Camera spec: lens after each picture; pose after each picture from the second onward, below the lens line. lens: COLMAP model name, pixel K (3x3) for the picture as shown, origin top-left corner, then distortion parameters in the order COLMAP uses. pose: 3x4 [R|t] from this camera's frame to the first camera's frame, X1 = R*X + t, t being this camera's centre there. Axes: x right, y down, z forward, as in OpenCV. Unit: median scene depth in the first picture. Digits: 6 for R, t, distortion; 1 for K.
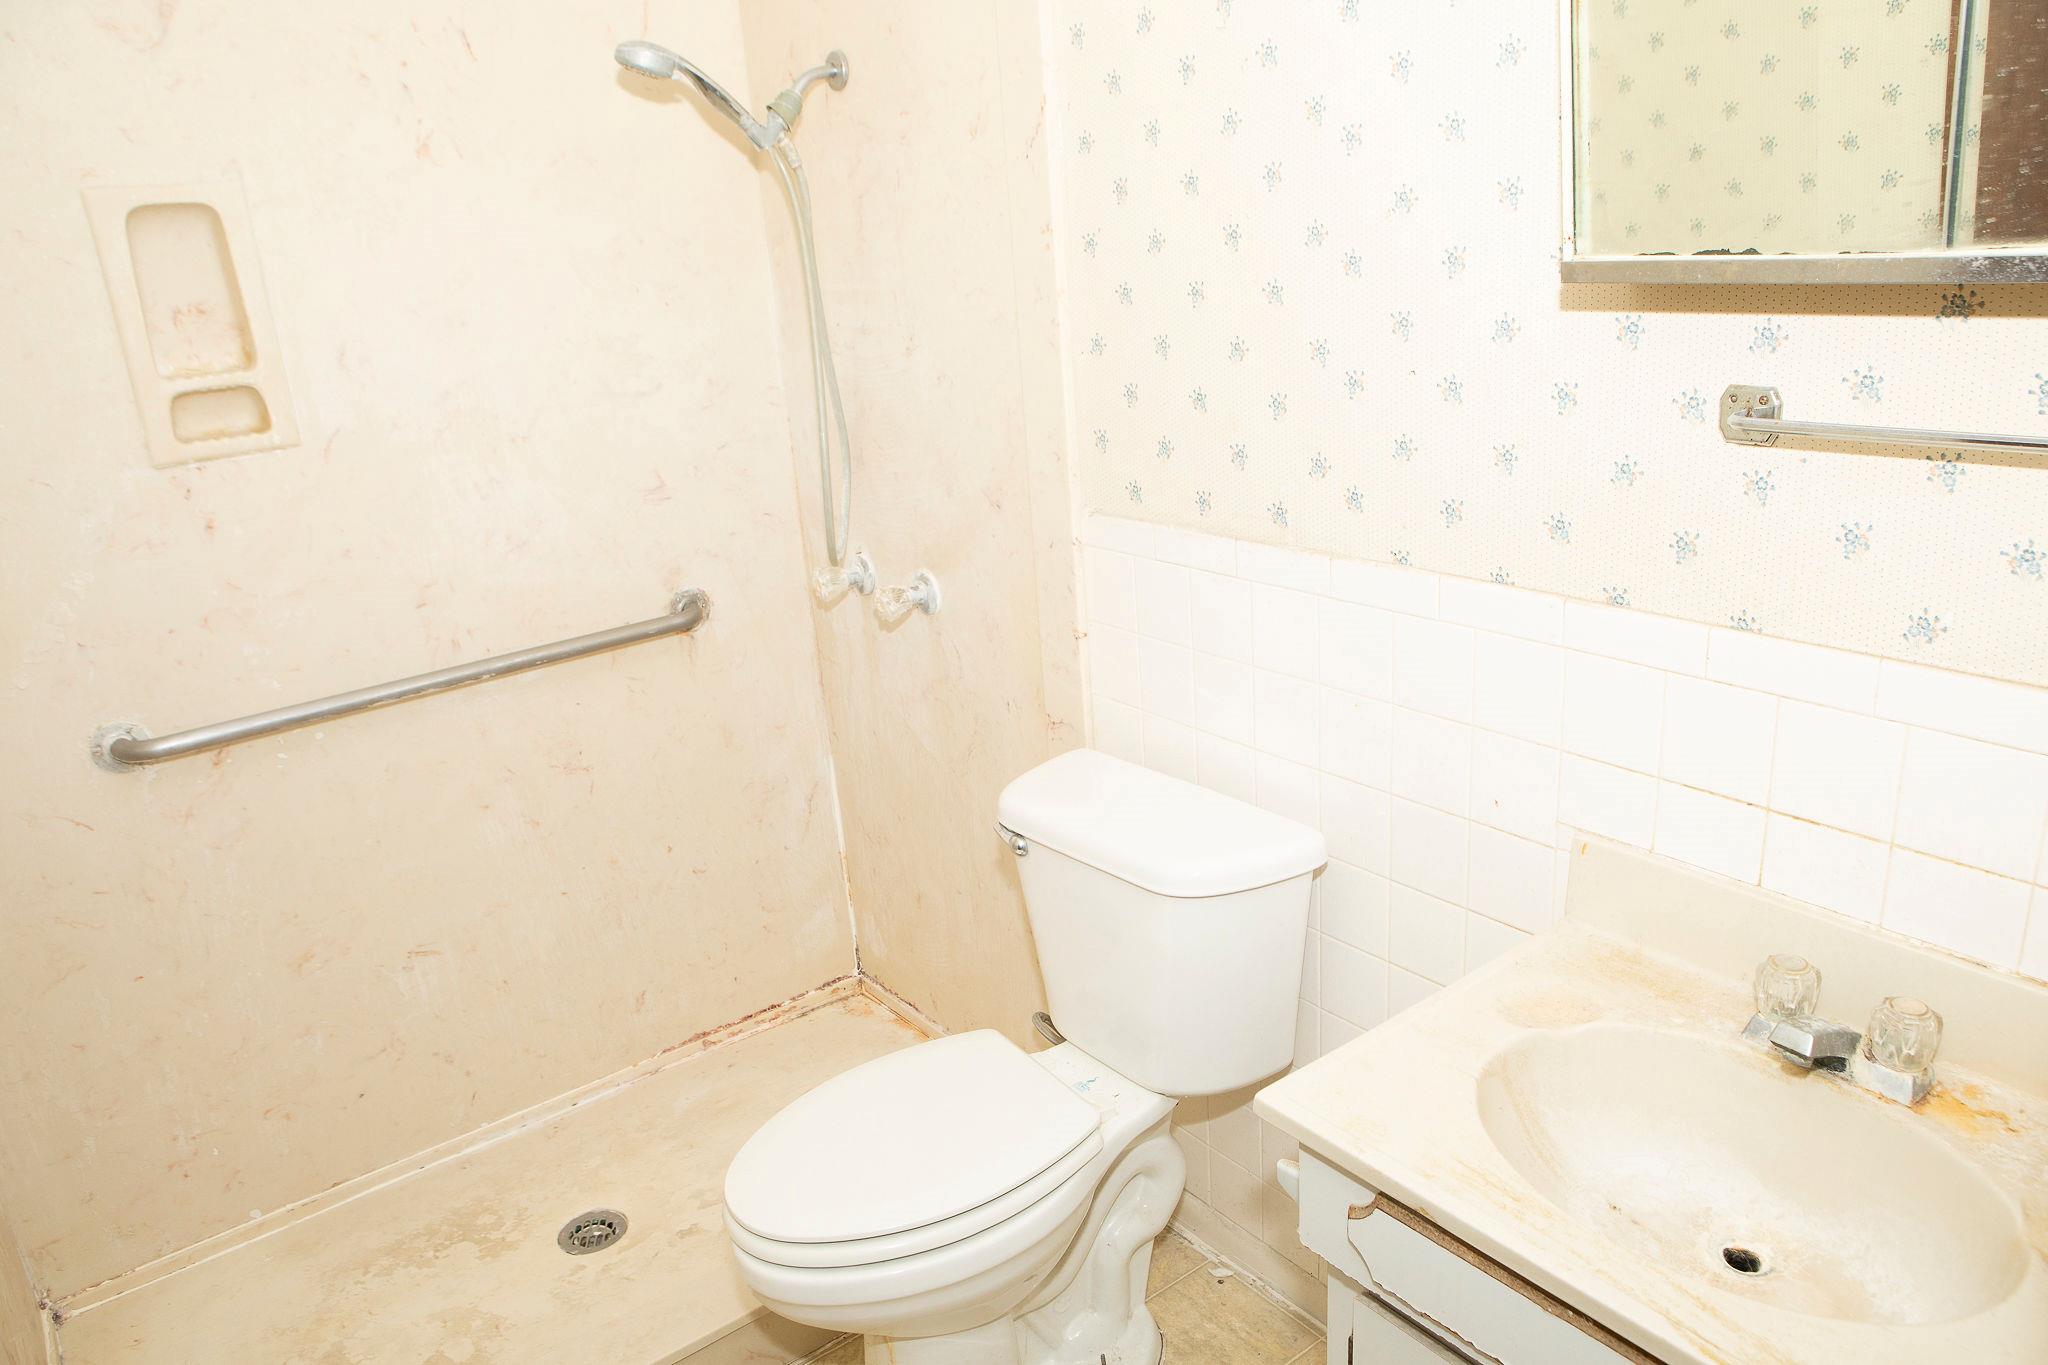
lens RADIAL K [[1446.6, 0, 1024.0], [0, 1446.6, 682.5], [0, 0, 1]] dist [-0.114223, 0.078120]
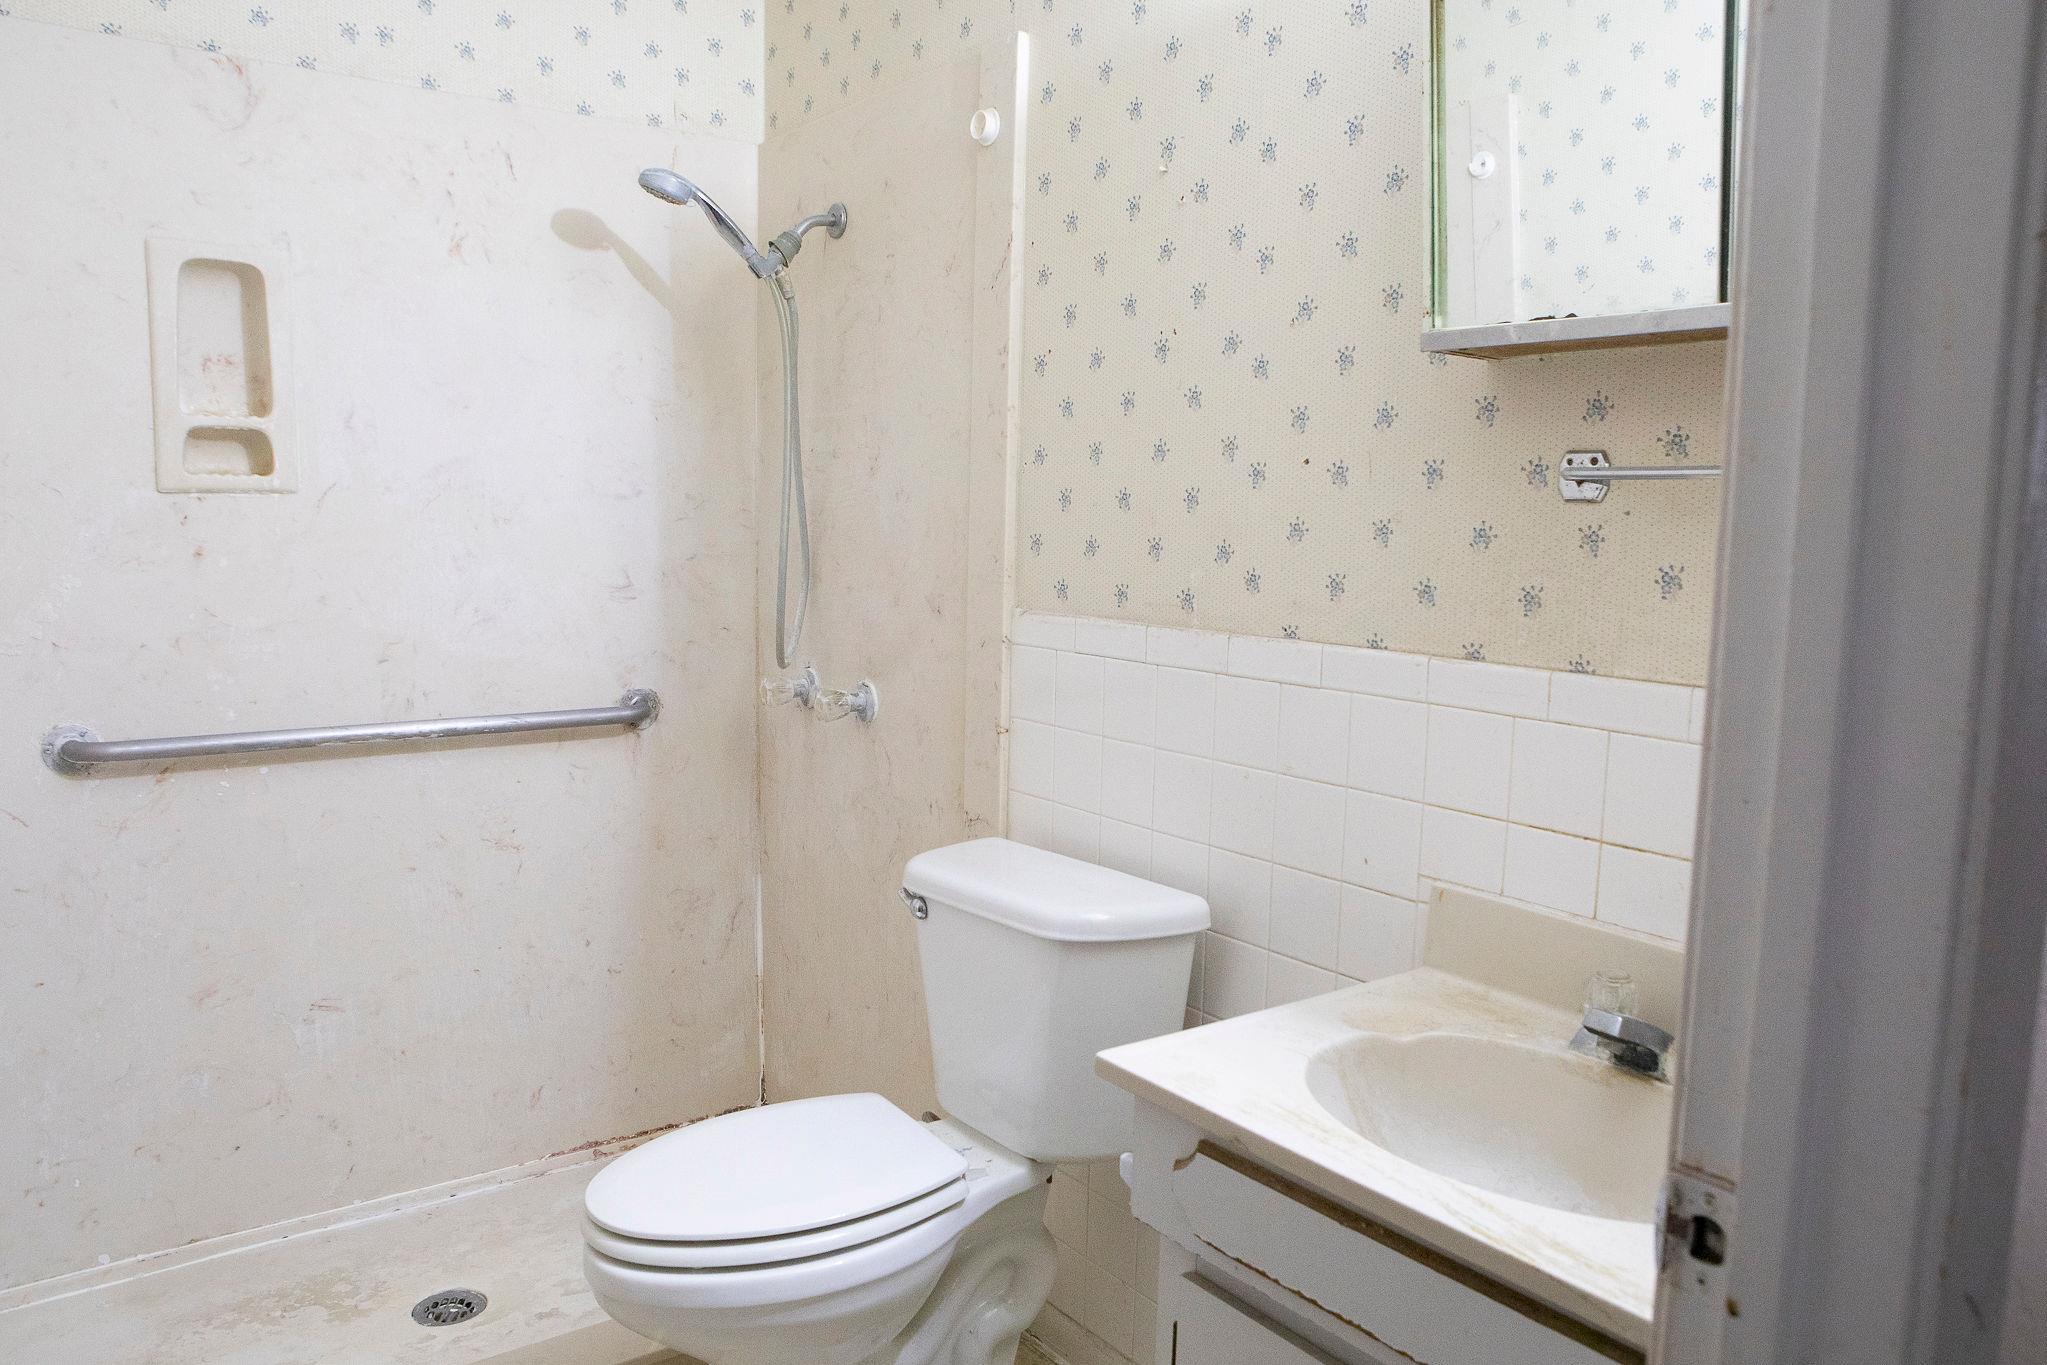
lens RADIAL K [[1477.1, 0, 1023.5], [0, 1477.1, 682.5], [0, 0, 1]] dist [-0.117491, 0.076997]
pose [[0.995522, 0.094467, 0.003518, 0.044985], [-0.091972, 0.976490, -0.194960, 0.134022], [-0.021852, 0.193763, 0.980805, -0.055338]]
